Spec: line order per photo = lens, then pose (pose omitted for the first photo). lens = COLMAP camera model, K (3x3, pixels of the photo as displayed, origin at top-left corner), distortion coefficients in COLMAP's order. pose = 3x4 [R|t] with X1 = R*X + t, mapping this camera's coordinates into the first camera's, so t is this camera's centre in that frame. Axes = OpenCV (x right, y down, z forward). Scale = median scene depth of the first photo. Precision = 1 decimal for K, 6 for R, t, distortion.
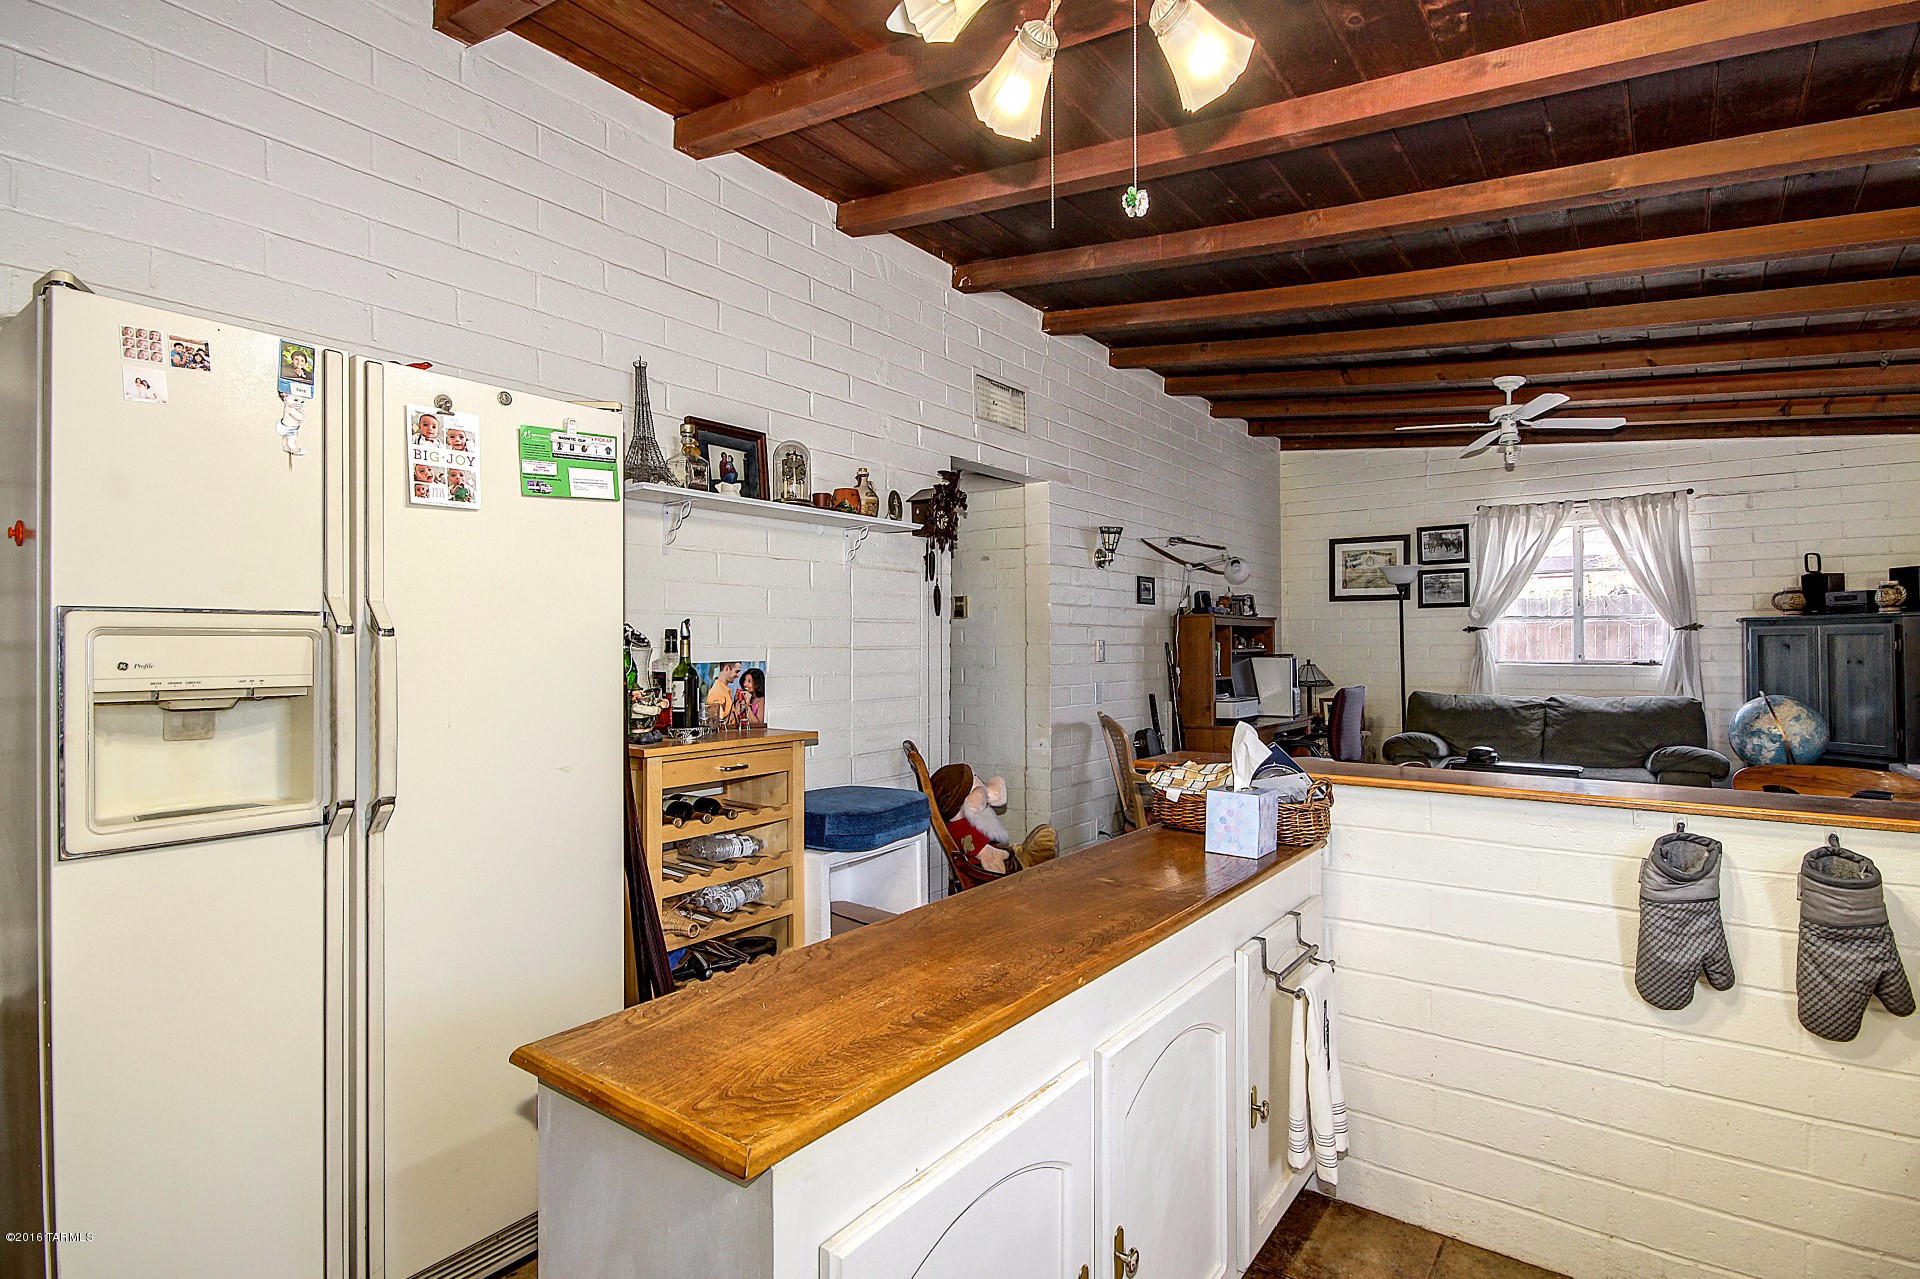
lens RADIAL K [[956.1, 0, 960.0], [0, 956.1, 639.5], [0, 0, 1]] dist [0.011278, -0.000104]
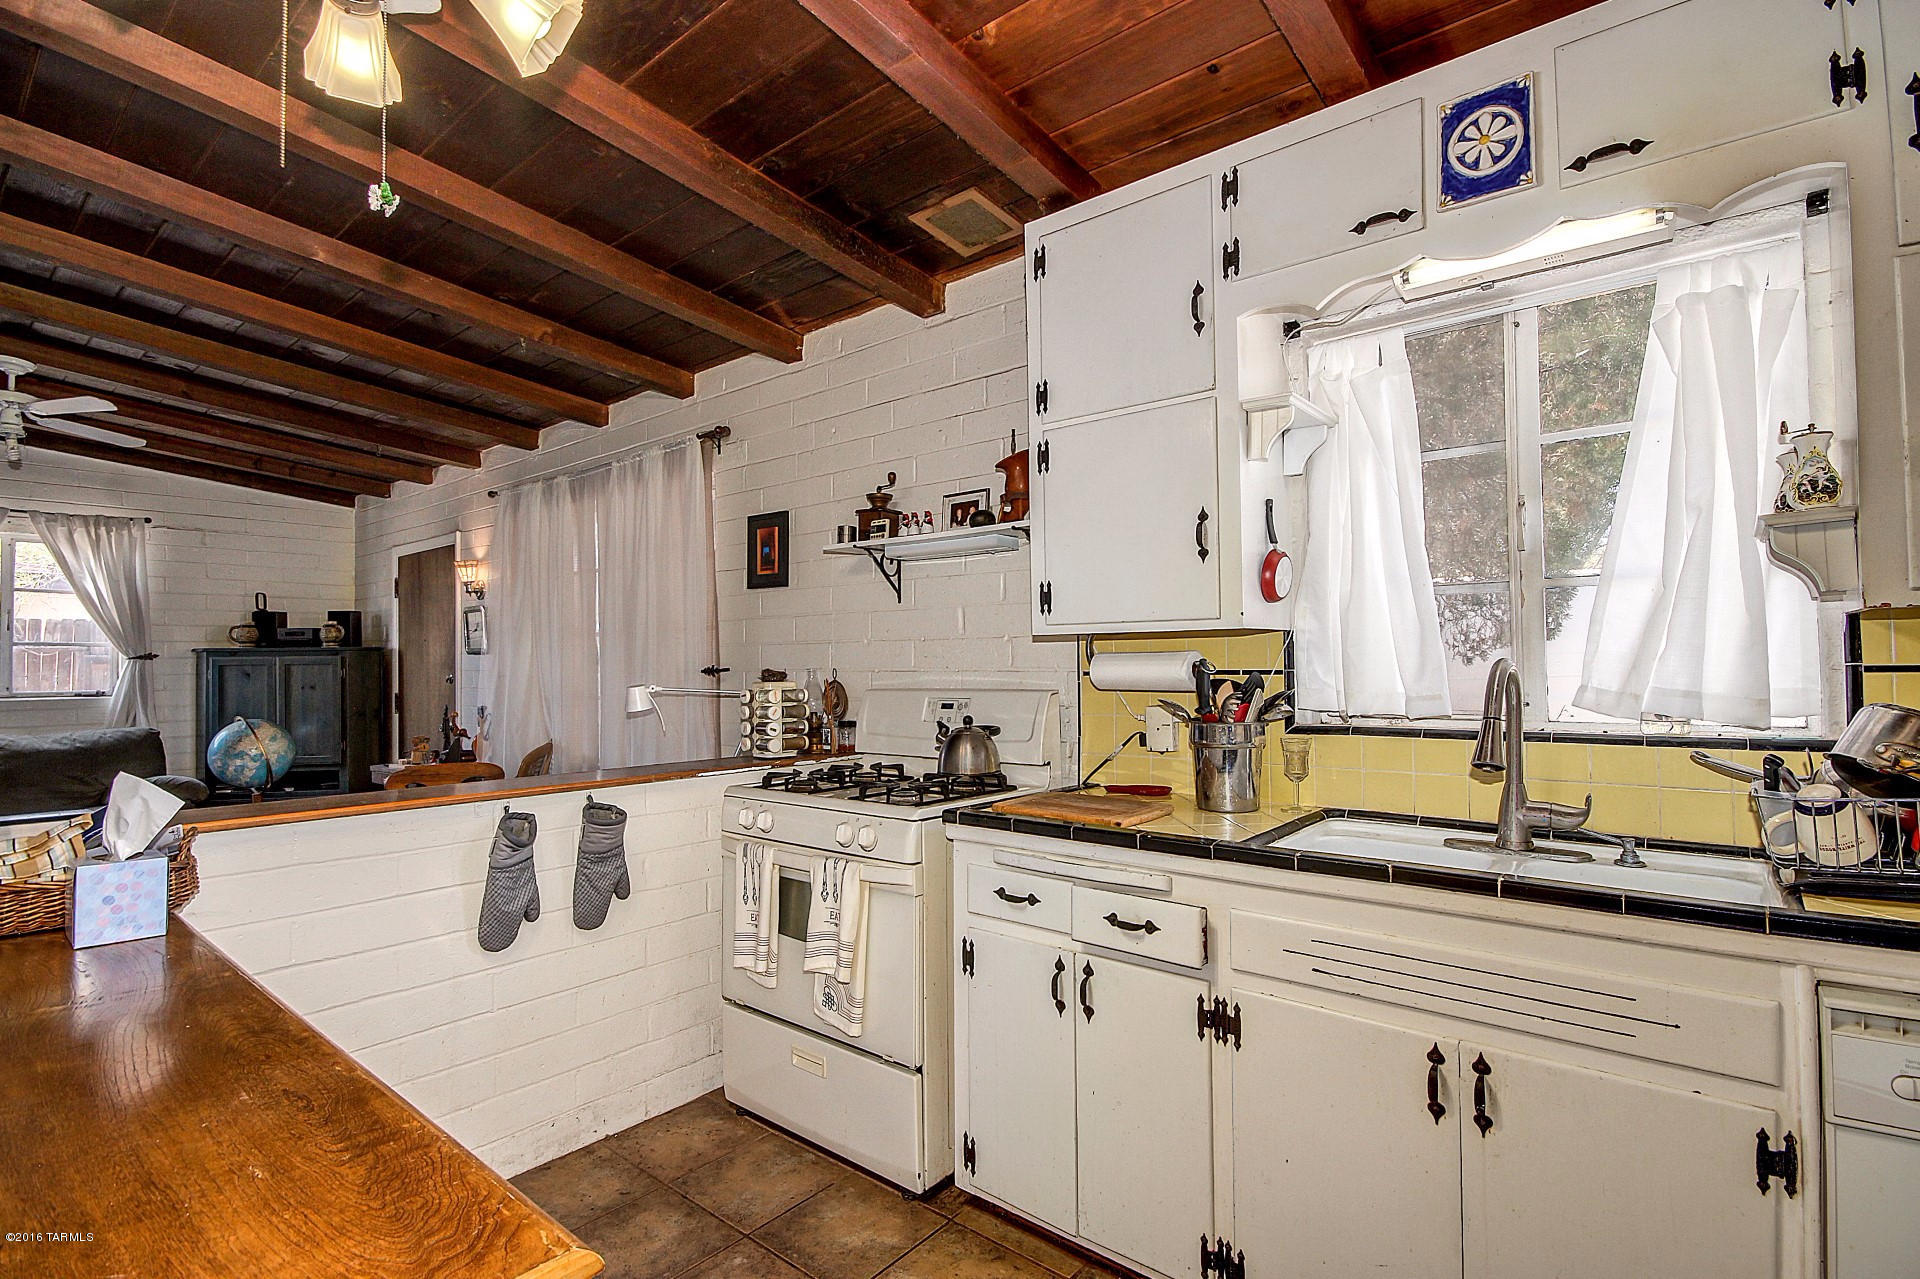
lens RADIAL K [[956.1, 0, 960.0], [0, 956.1, 639.5], [0, 0, 1]] dist [0.011278, -0.000104]
pose [[0.059320, 0.029055, 0.997816, -0.203843], [0.002690, 0.999568, -0.029266, 0.000616], [-0.998235, 0.004420, 0.059216, 0.112173]]
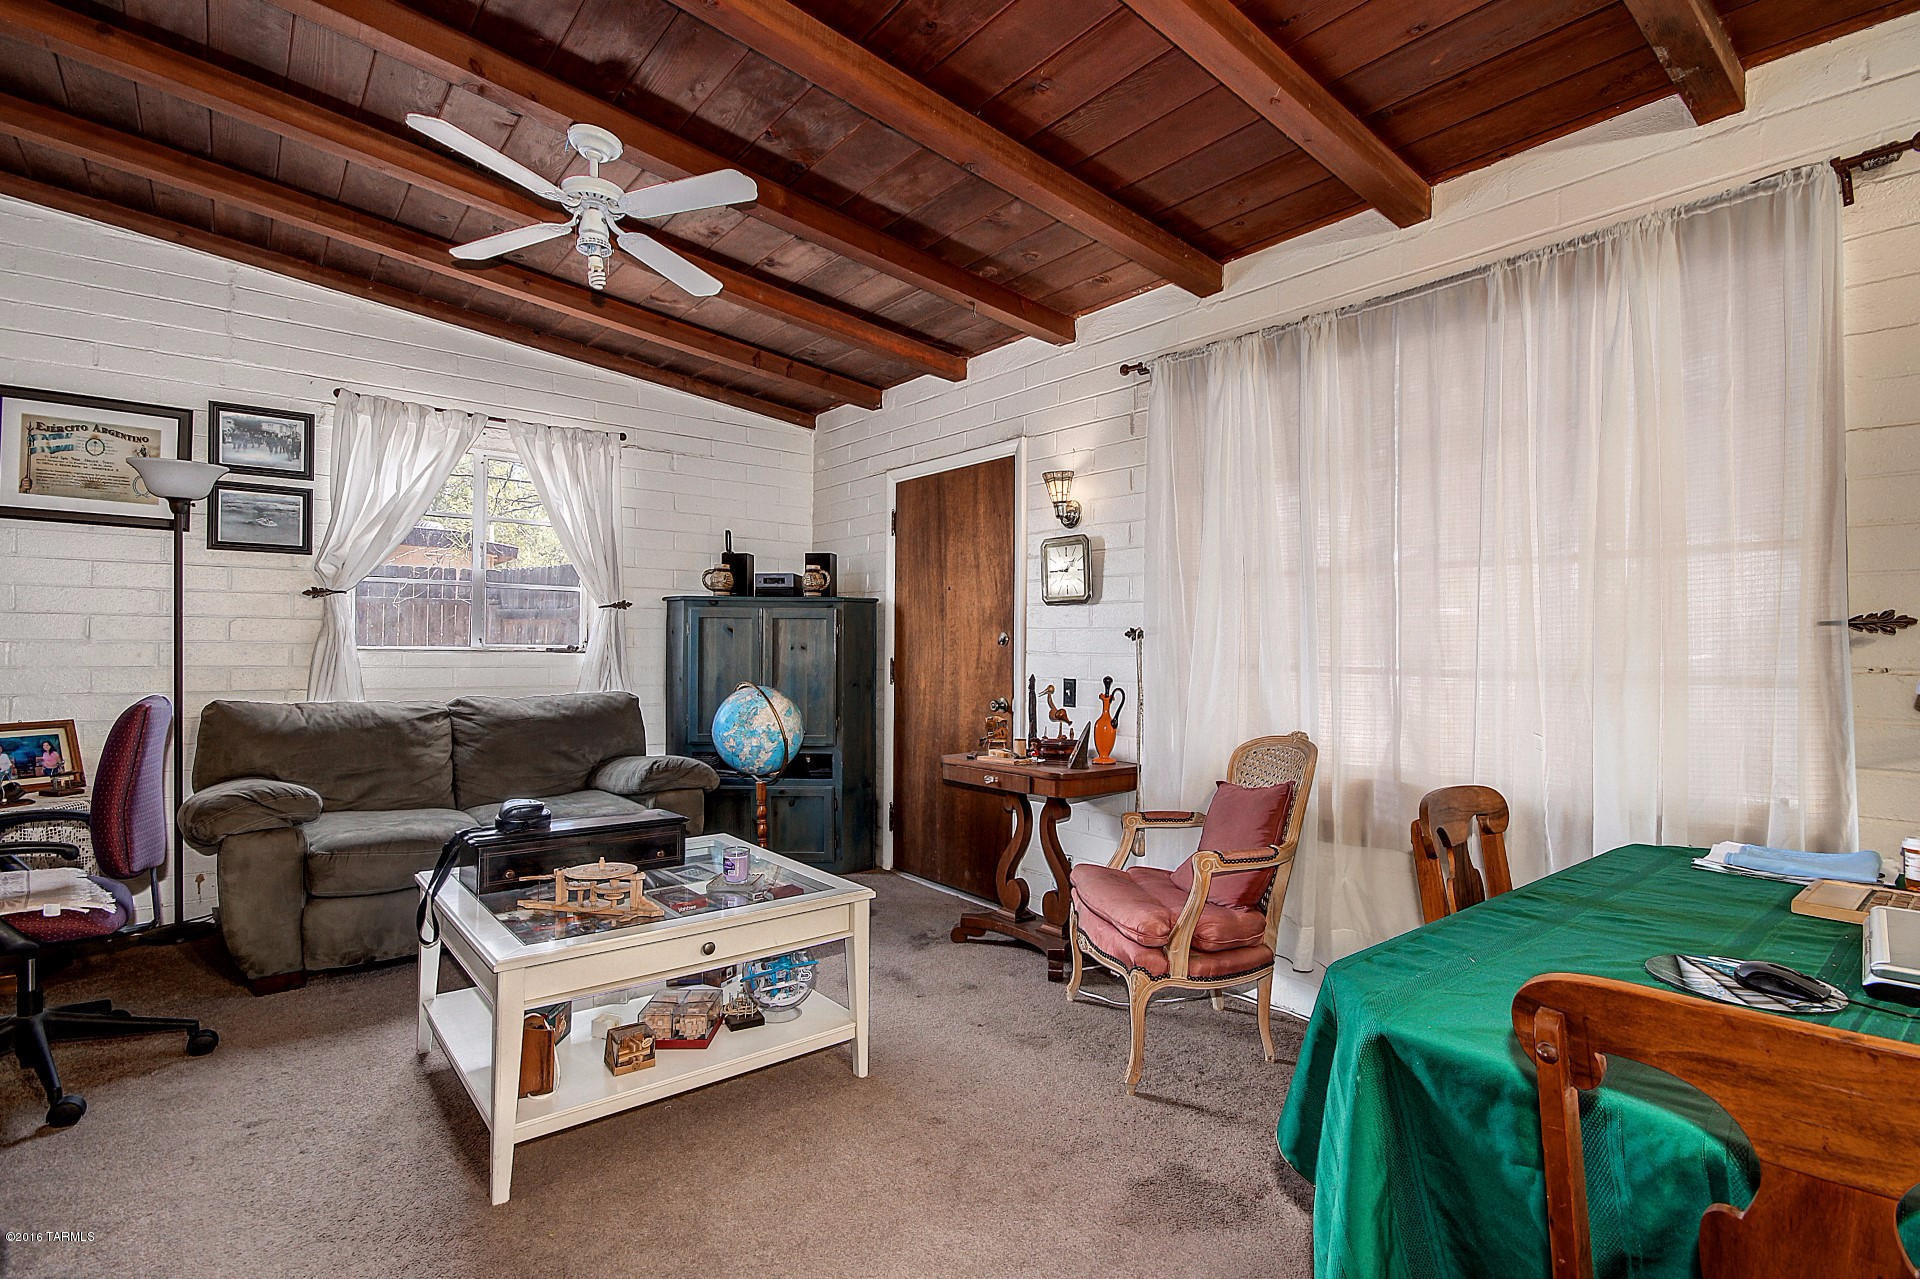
lens RADIAL K [[790.8, 0, 919.8], [0, 790.8, 649.4], [0, 0, 1]] dist [-0.050406, 0.007233]
pose [[0.196507, 0.007689, 0.980472, 0.178427], [-0.019996, 0.999793, -0.003833, 0.024215], [-0.980298, -0.018852, 0.196620, 0.684853]]
